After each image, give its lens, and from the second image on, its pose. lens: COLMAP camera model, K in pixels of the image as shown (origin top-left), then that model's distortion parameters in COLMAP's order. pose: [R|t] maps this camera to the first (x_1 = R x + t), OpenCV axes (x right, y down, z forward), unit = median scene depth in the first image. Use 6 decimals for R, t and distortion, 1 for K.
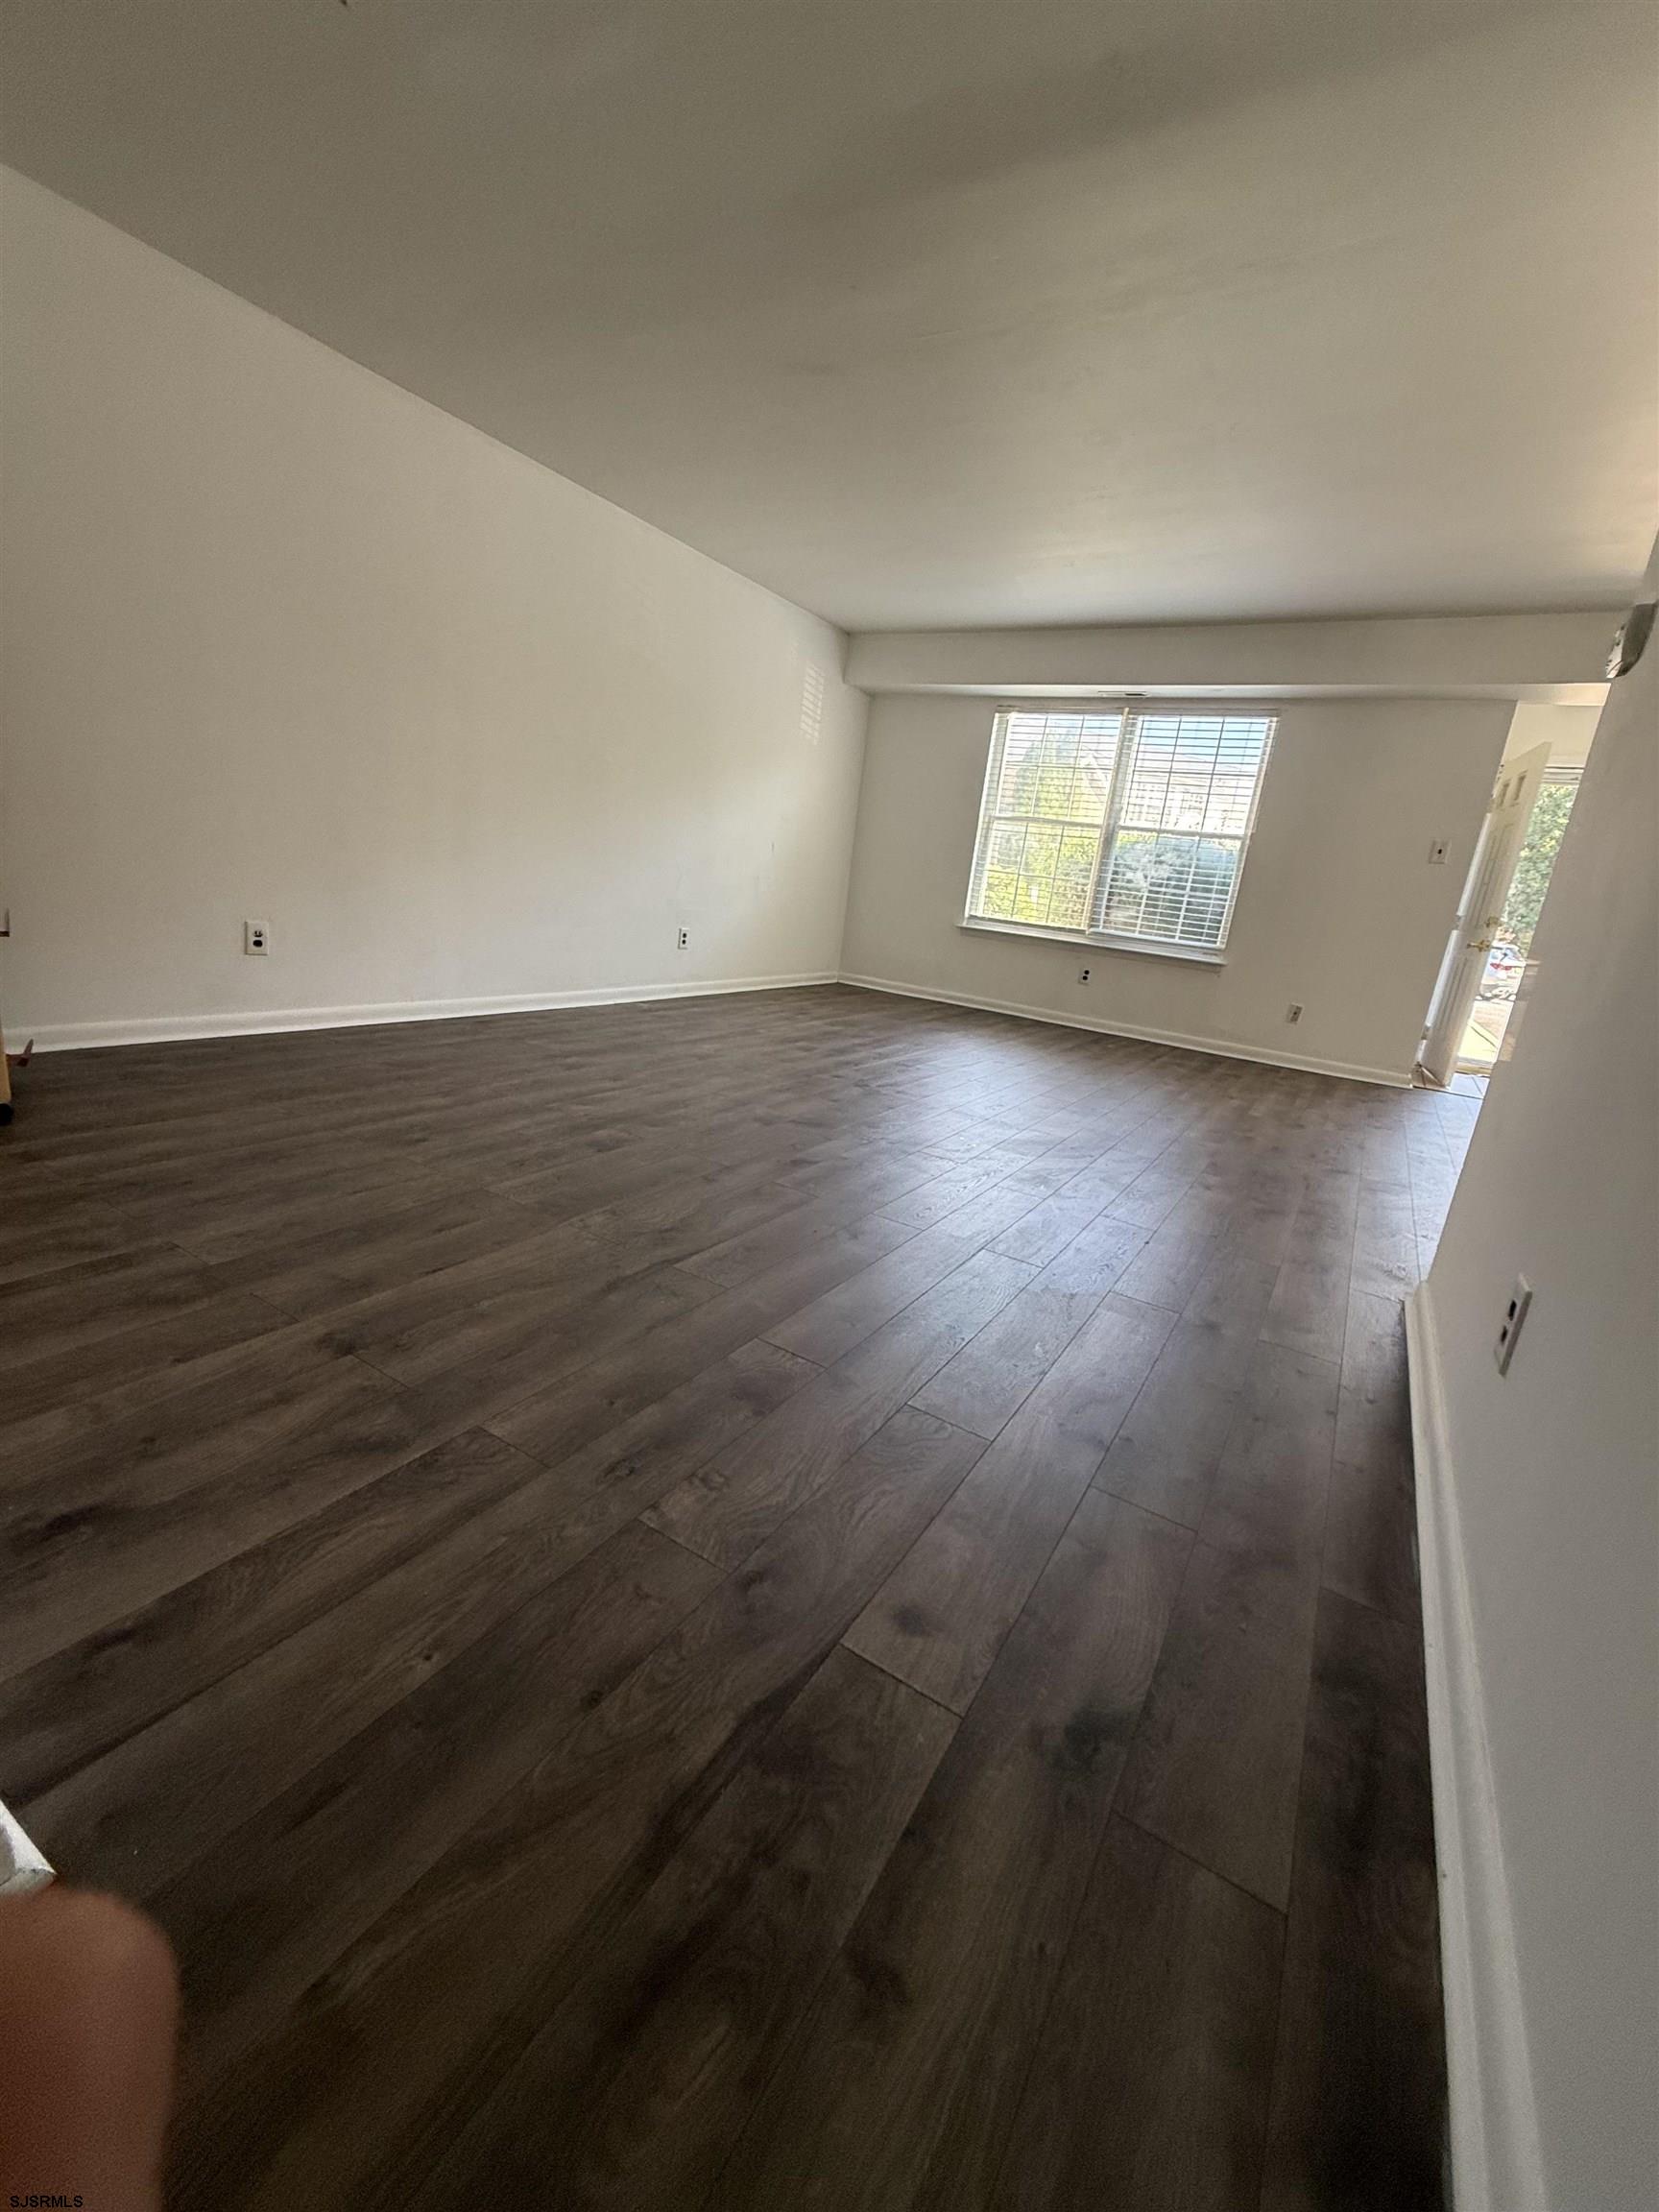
lens RADIAL K [[886.8, 0, 832.6], [0, 886.8, 1116.5], [0, 0, 1]] dist [0.000552, 0.000110]
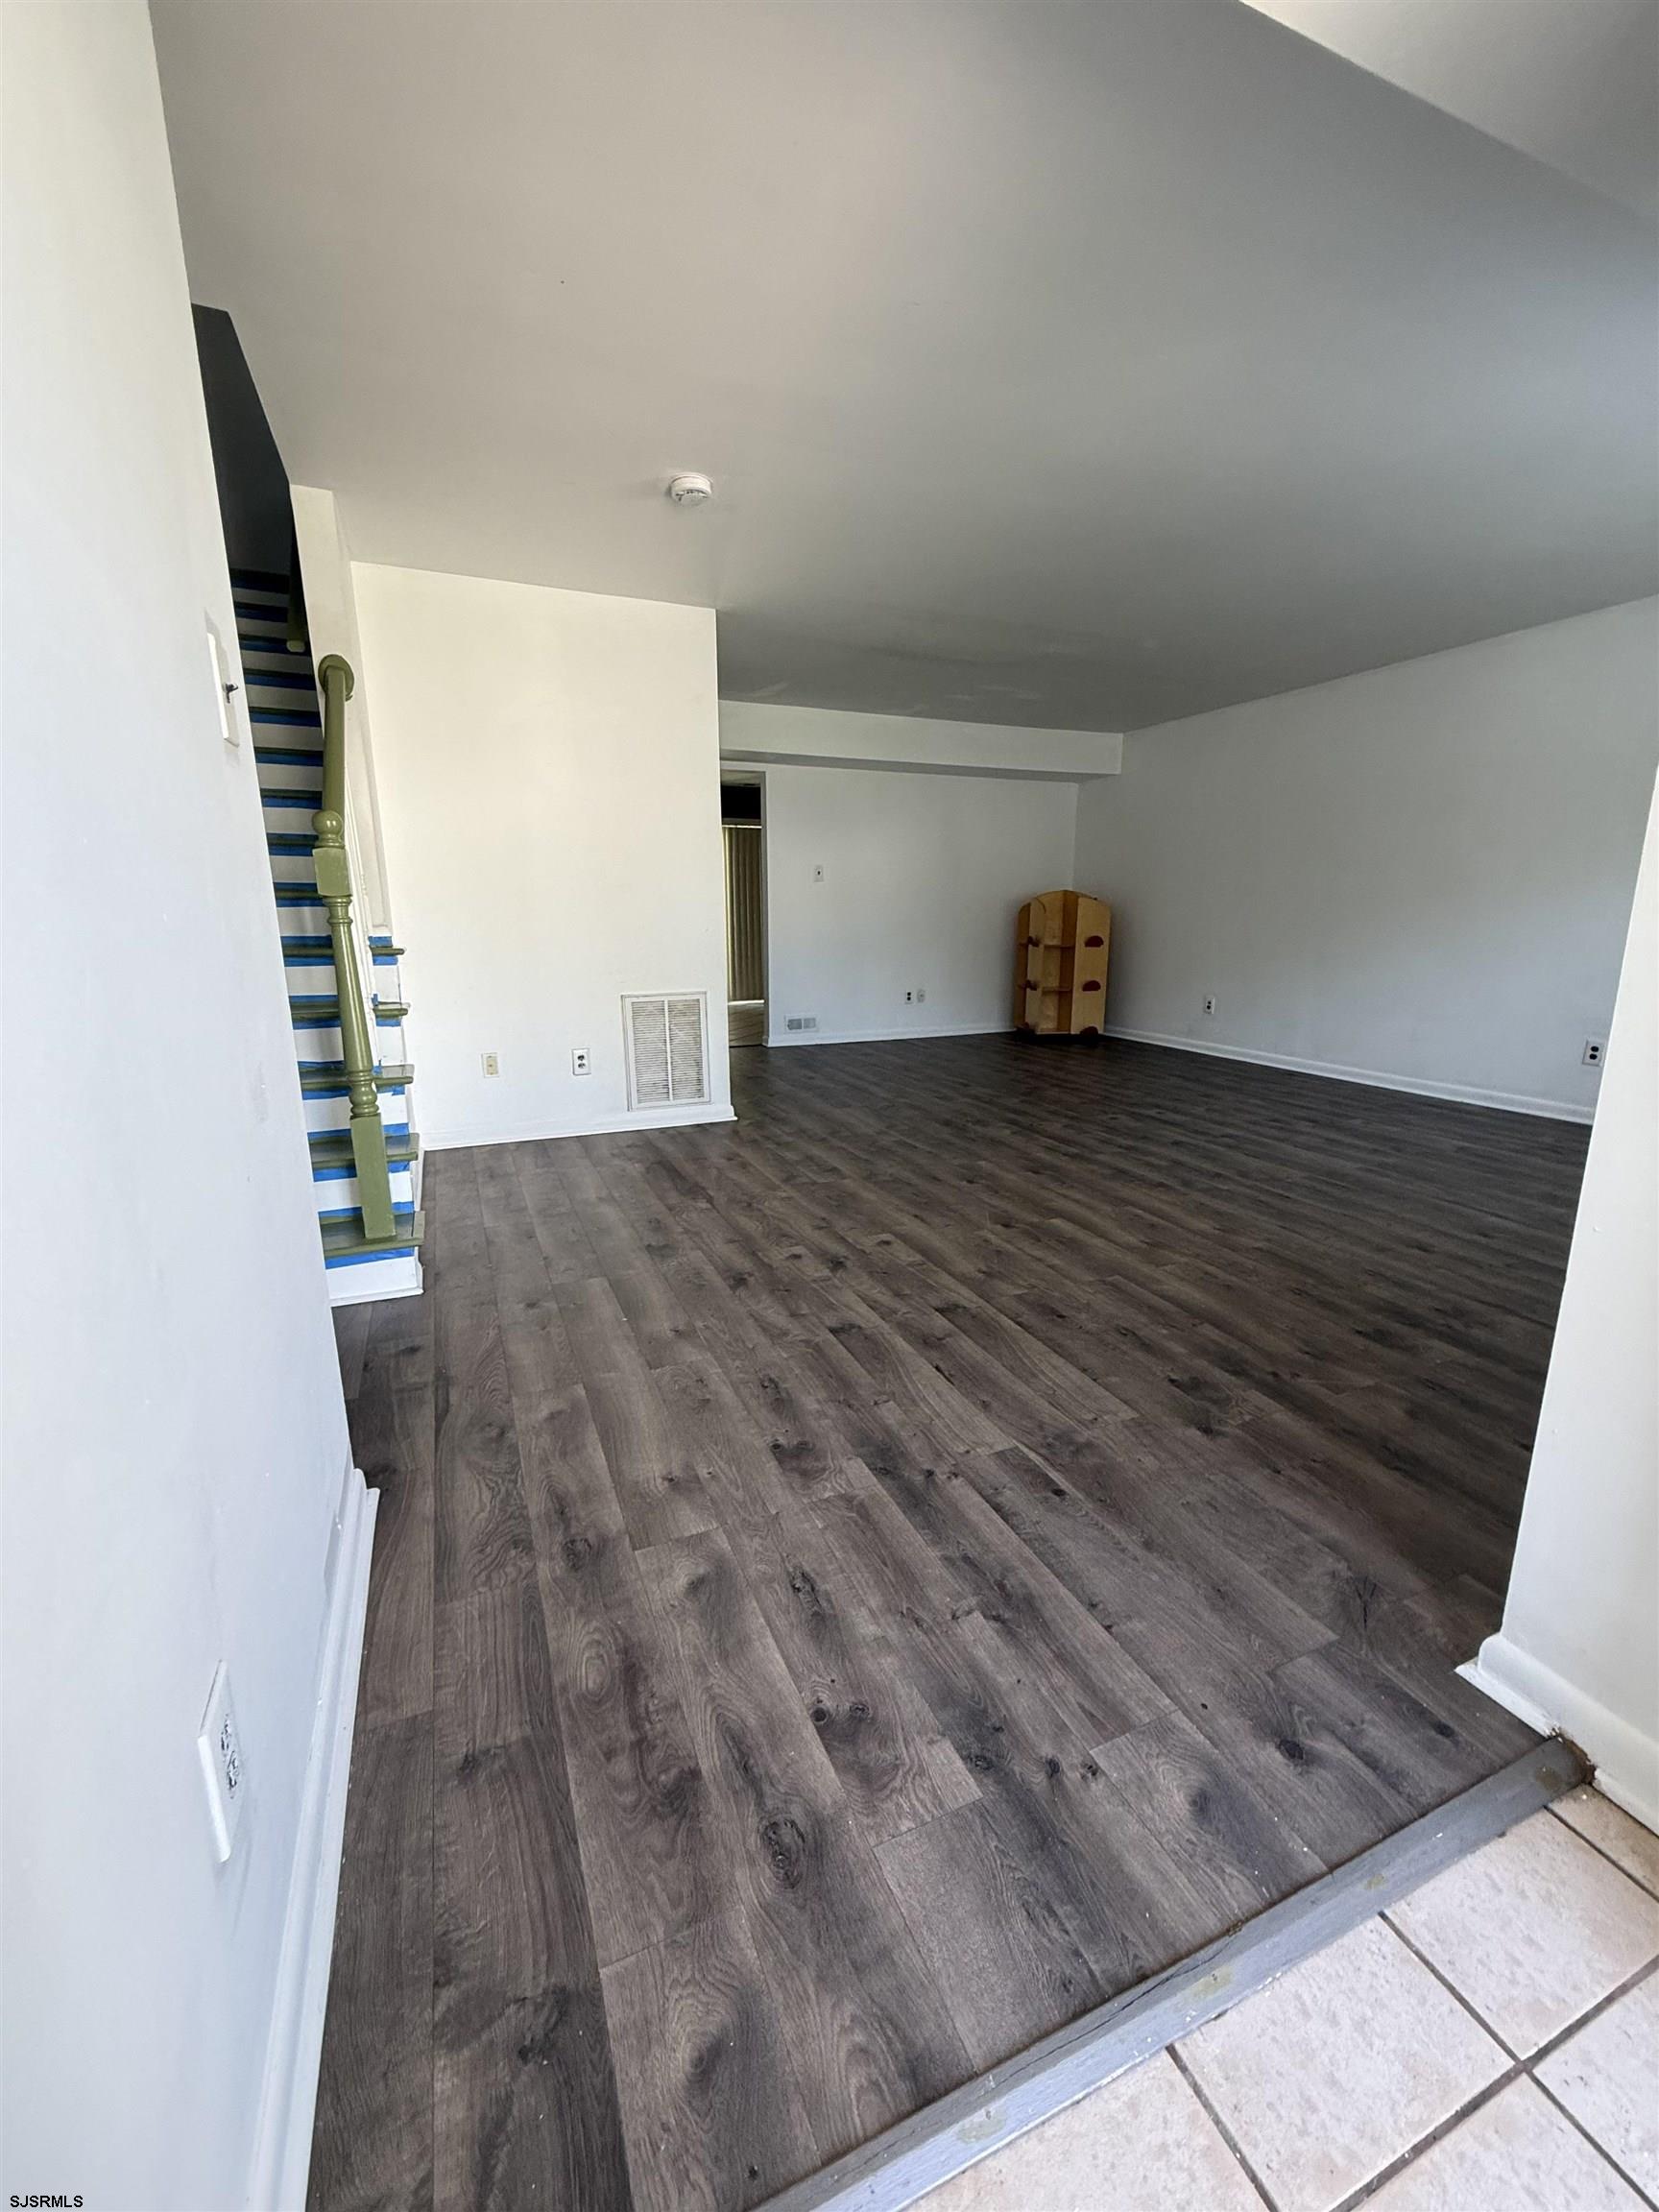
lens RADIAL K [[886.8, 0, 842.2], [0, 886.8, 1125.2], [0, 0, 1]] dist [0.000552, 0.000110]
pose [[-0.565526, 0.088038, -0.820018, 1.450571], [-0.274948, 0.917280, 0.288099, -0.299506], [0.777550, 0.388389, -0.494540, 1.446261]]
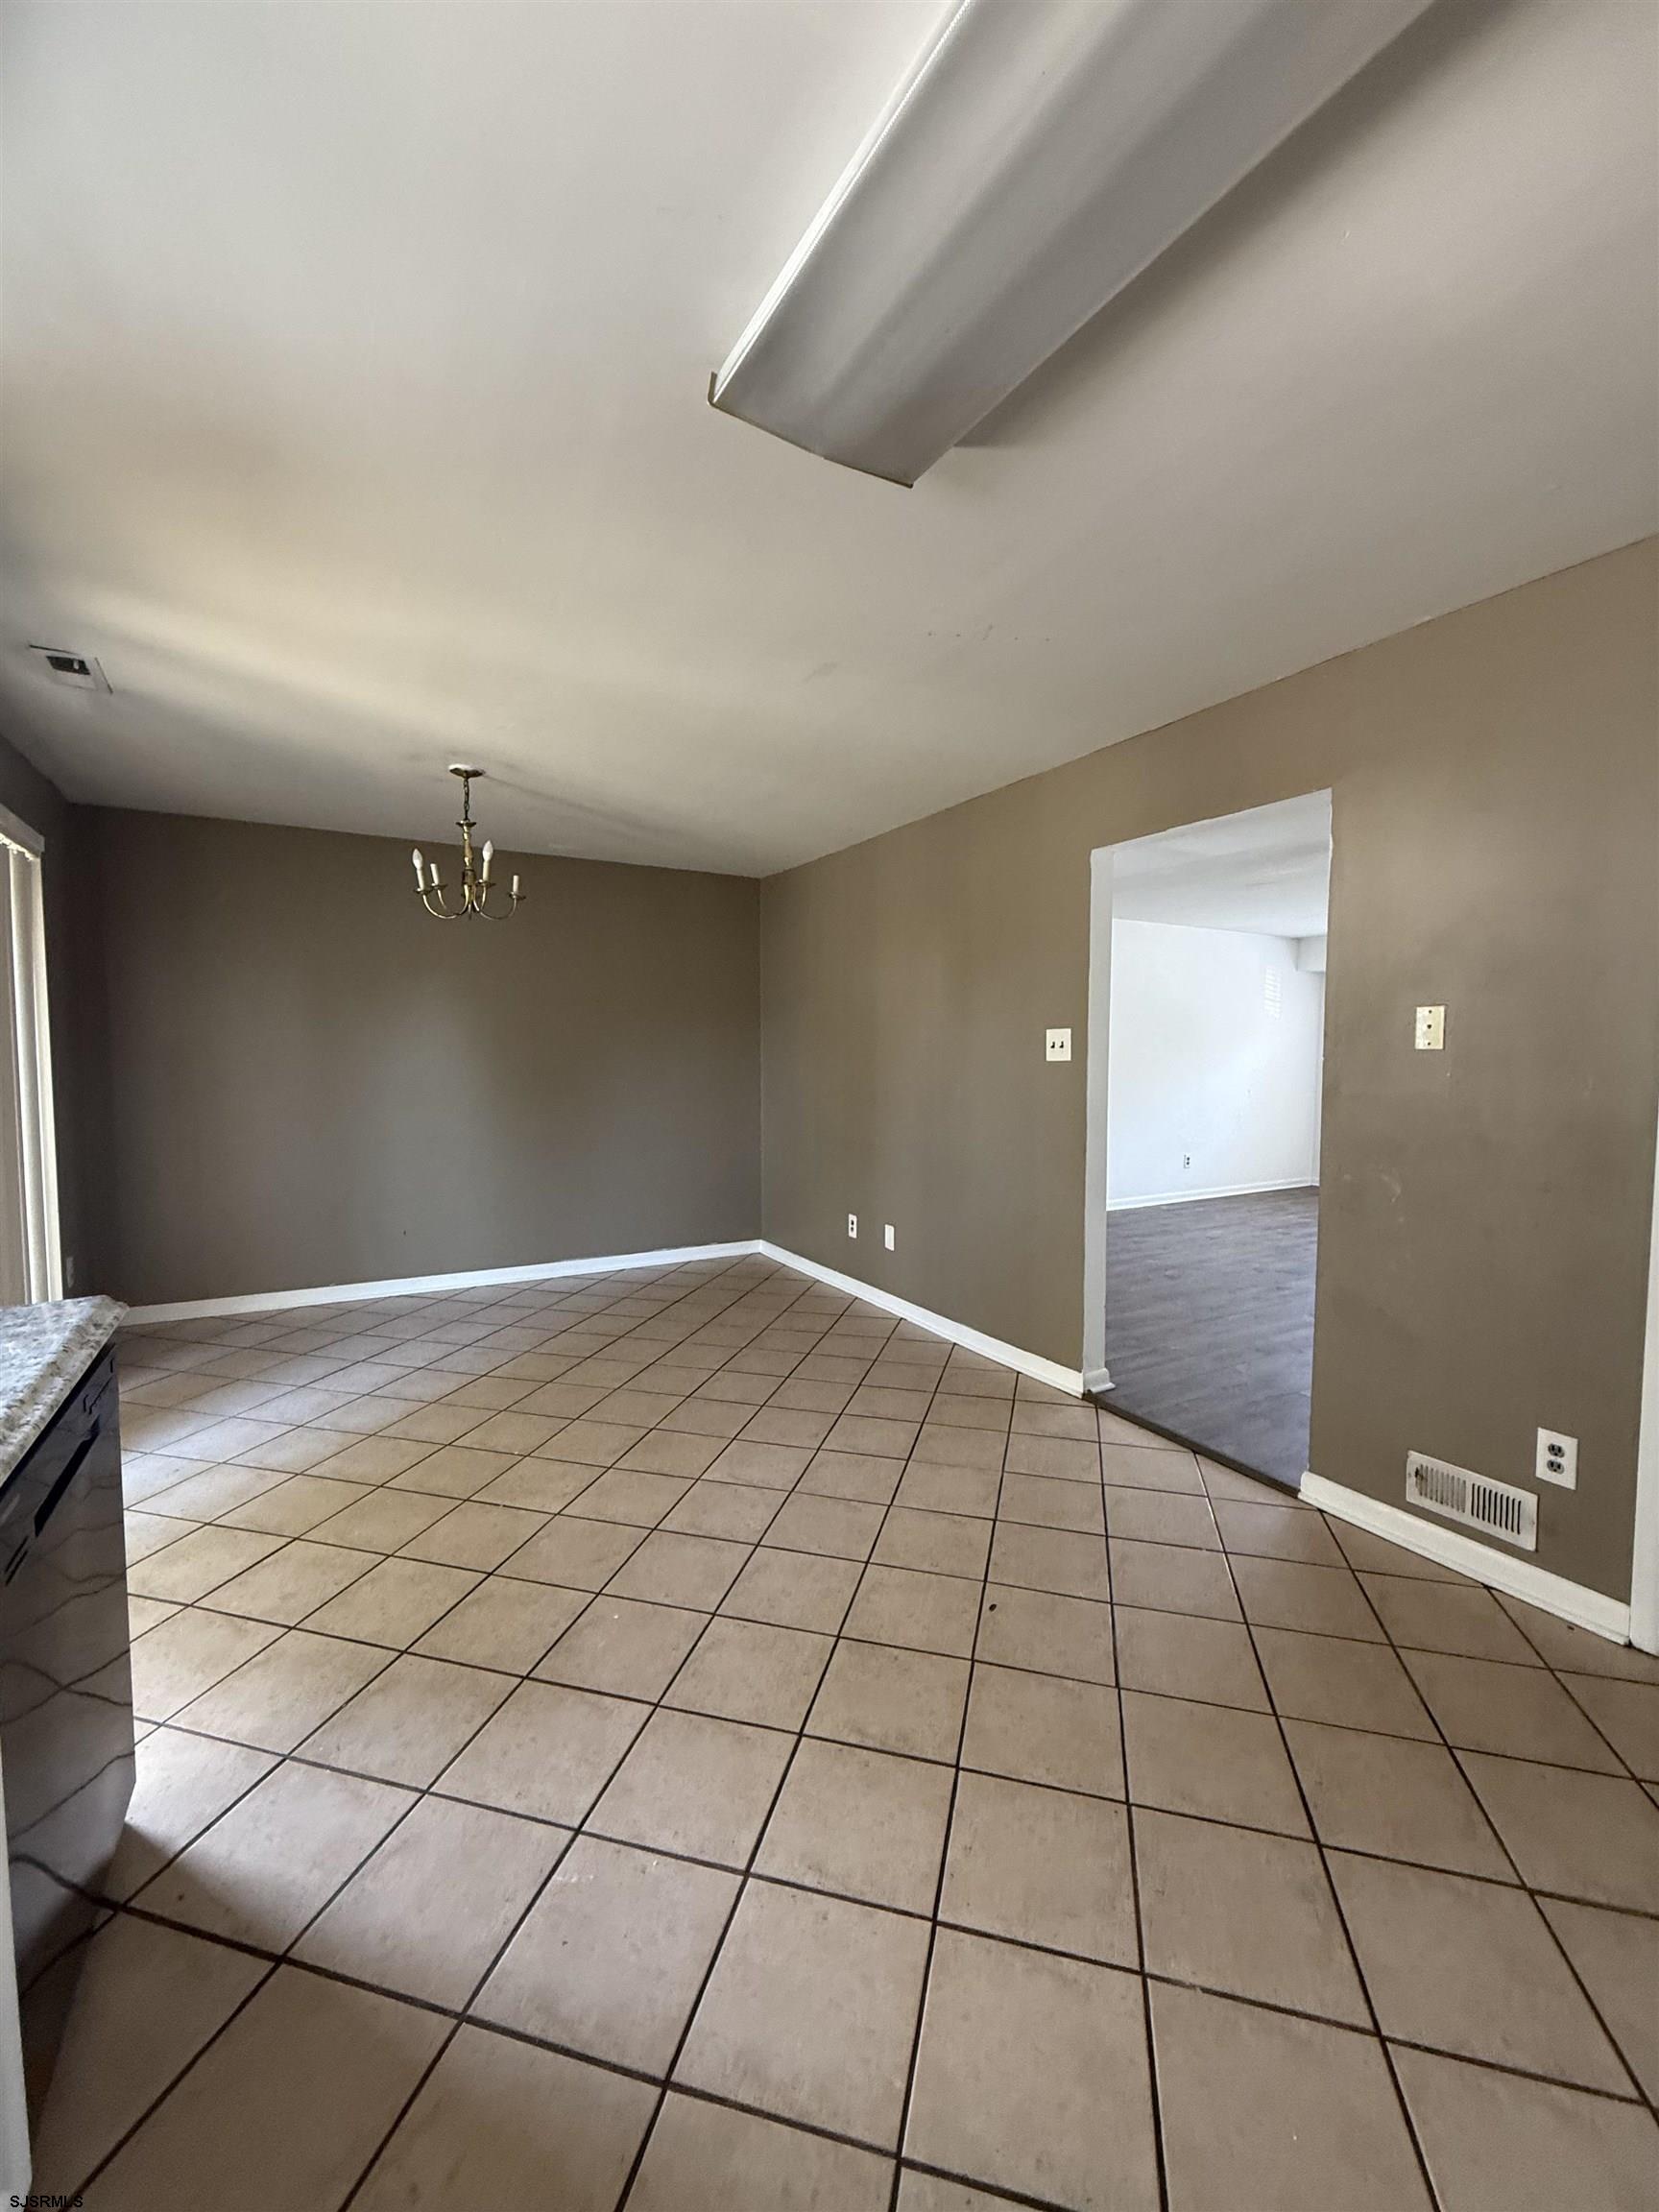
lens RADIAL K [[886.8, 0, 828.5], [0, 886.8, 1103.6], [0, 0, 1]] dist [0.000552, 0.000110]
pose [[0.872109, -0.077097, -0.483200, 0.051467], [-0.040344, 0.972817, -0.228033, 0.108310], [0.487646, 0.218363, 0.845292, -0.906690]]
